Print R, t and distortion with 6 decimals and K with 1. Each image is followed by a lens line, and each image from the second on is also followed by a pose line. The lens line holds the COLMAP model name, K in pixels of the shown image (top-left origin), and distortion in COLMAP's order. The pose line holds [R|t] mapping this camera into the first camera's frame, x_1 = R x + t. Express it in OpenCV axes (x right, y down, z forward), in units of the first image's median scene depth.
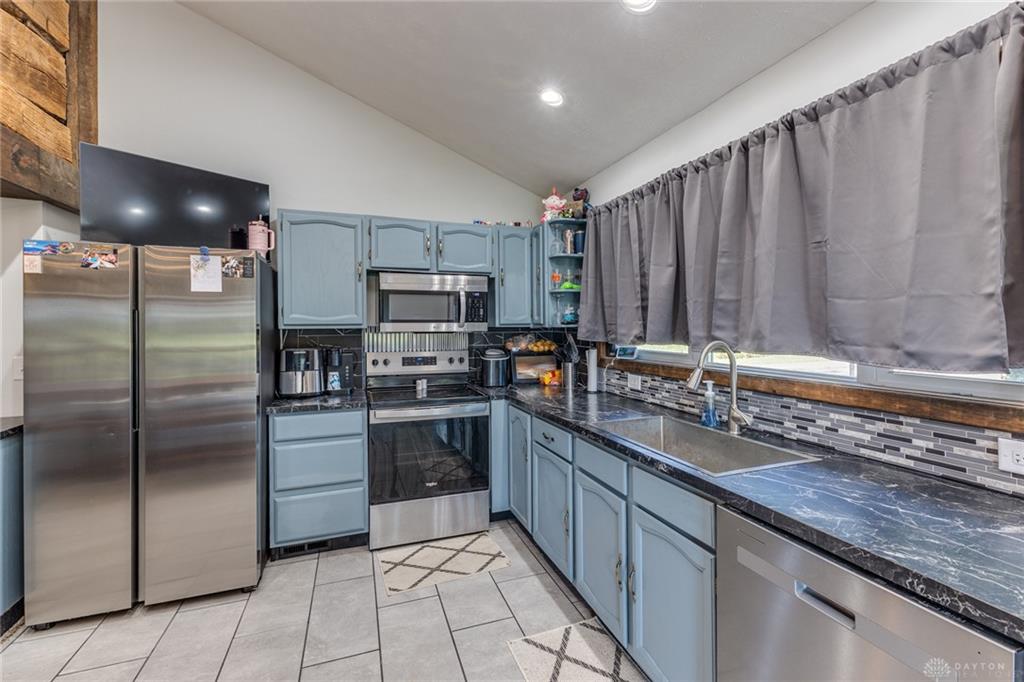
lens RADIAL K [[443.3, 0, 529.0], [0, 443.3, 325.8], [0, 0, 1]] dist [0.014852, -0.005894]
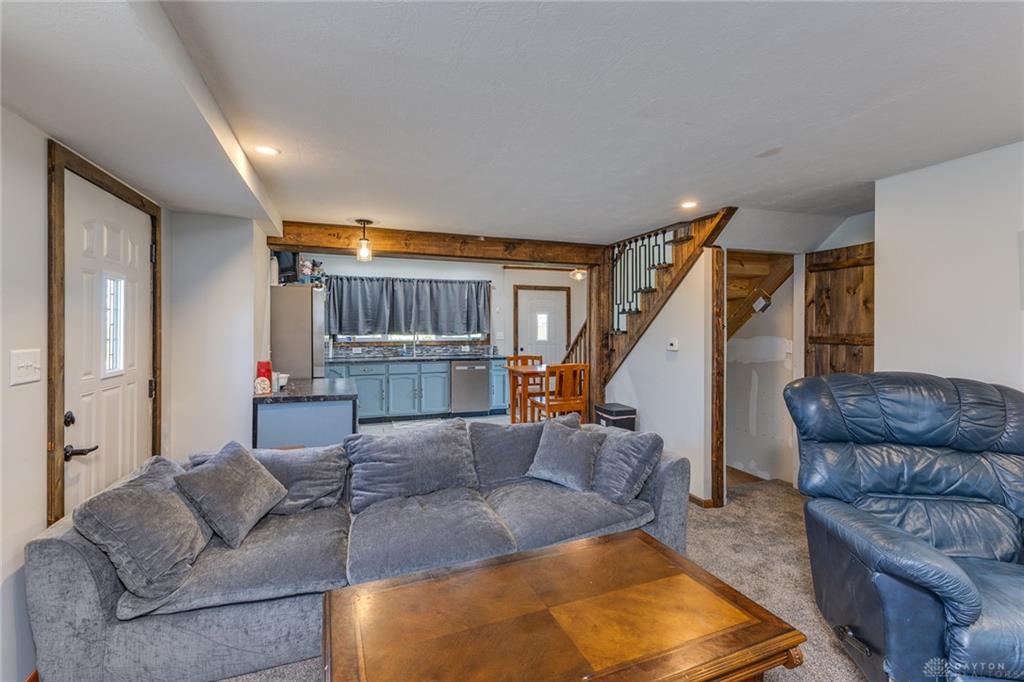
lens RADIAL K [[443.3, 0, 506.2], [0, 443.3, 330.2], [0, 0, 1]] dist [0.014852, -0.005894]
pose [[0.043403, -0.003669, 0.999051, -2.589643], [0.002374, 0.999991, 0.003569, 0.005985], [-0.999055, 0.002217, 0.043412, 0.060322]]
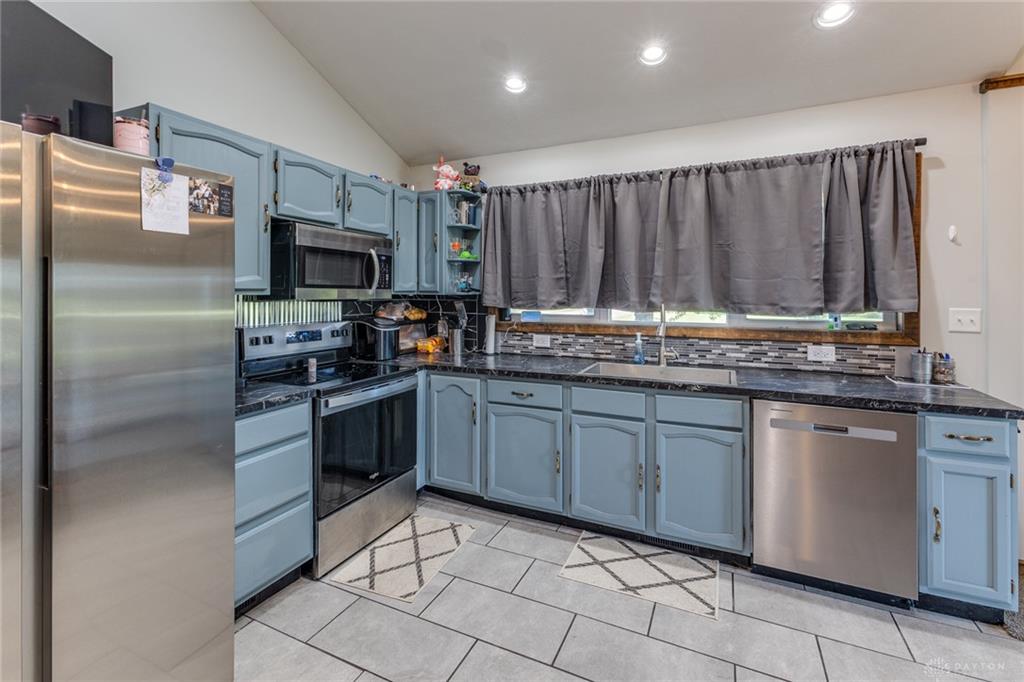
lens RADIAL K [[443.3, 0, 518.6], [0, 443.3, 294.9], [0, 0, 1]] dist [0.014852, -0.005894]
pose [[0.718185, 0.003687, 0.695842, -0.739936], [-0.002770, 0.999993, -0.002440, 0.007340], [-0.695847, -0.000175, 0.718190, 0.219524]]
